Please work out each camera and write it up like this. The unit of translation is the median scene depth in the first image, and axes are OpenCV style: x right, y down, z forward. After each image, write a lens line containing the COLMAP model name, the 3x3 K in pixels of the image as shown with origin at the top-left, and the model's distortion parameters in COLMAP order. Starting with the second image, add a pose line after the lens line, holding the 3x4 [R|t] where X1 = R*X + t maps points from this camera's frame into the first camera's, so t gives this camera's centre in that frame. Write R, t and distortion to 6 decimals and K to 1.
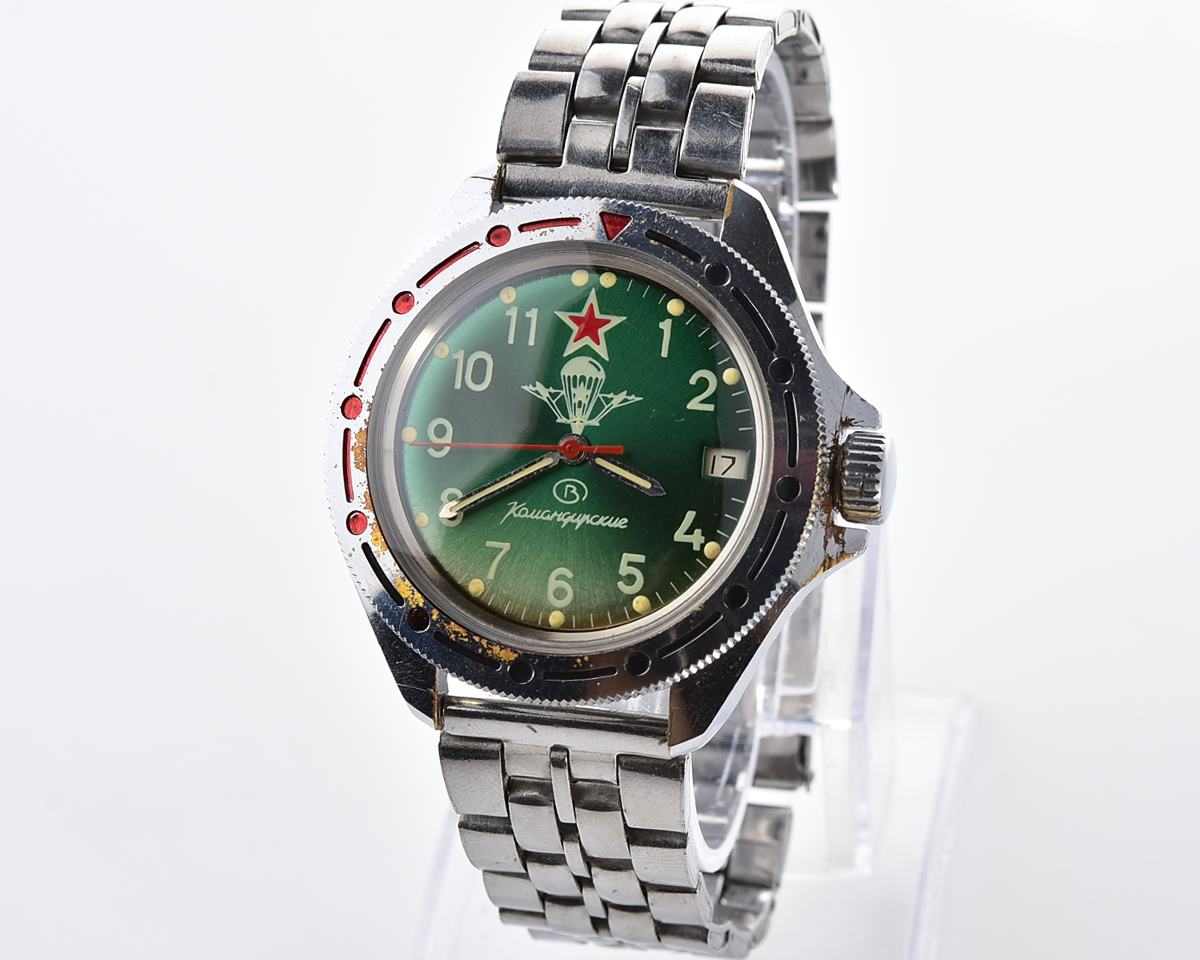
lens RADIAL K [[4162.2, 0, 608.3], [0, 4162.2, 486.3], [0, 0, 1]] dist [-0.883313, 0.000000]
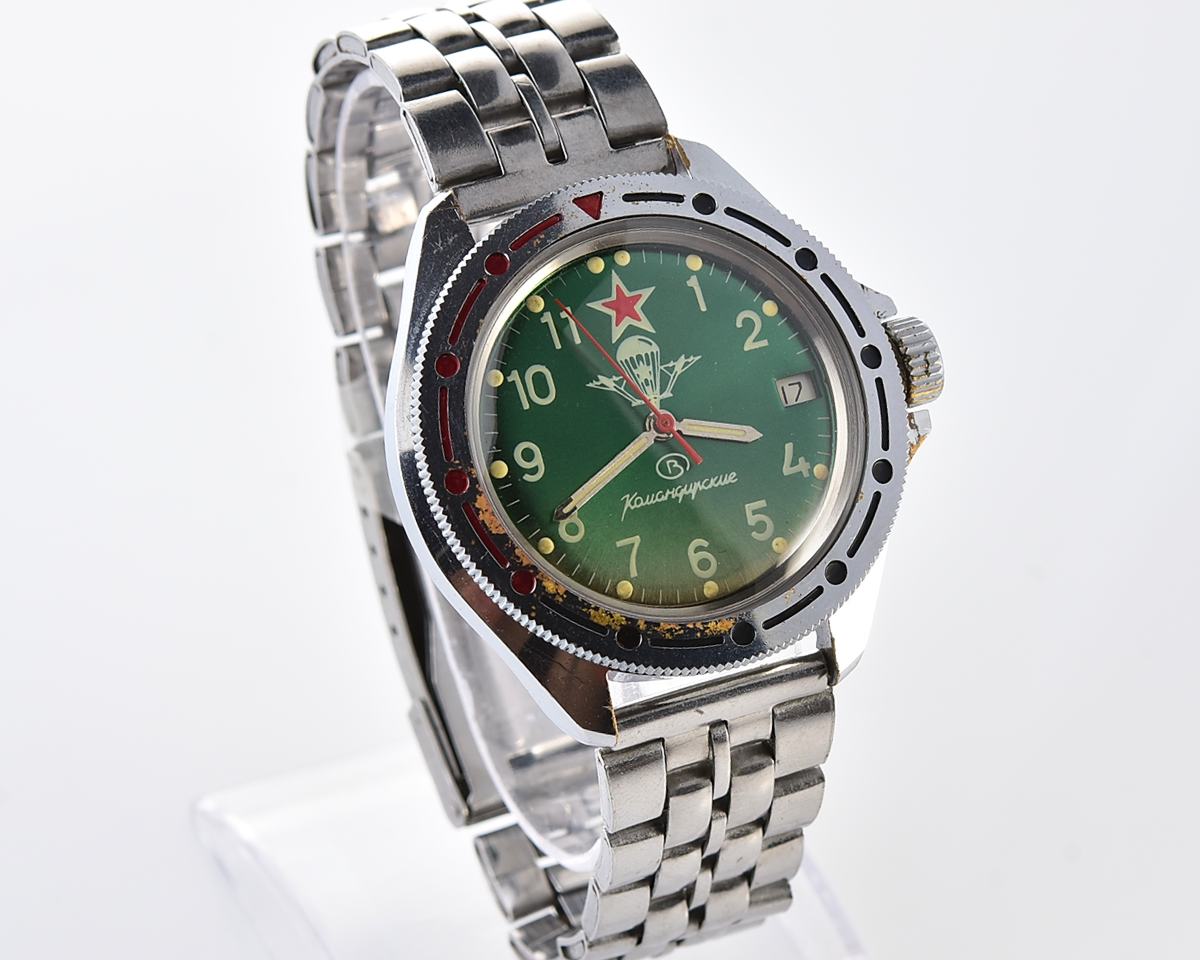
lens RADIAL K [[4162.2, 0, 603.4], [0, 4162.2, 486.9], [0, 0, 1]] dist [-0.883313, 0.000000]
pose [[0.814710, -0.315866, 0.486289, -0.508050], [0.341763, 0.939043, 0.037375, -0.036976], [-0.468451, 0.135746, 0.872999, 0.138401]]
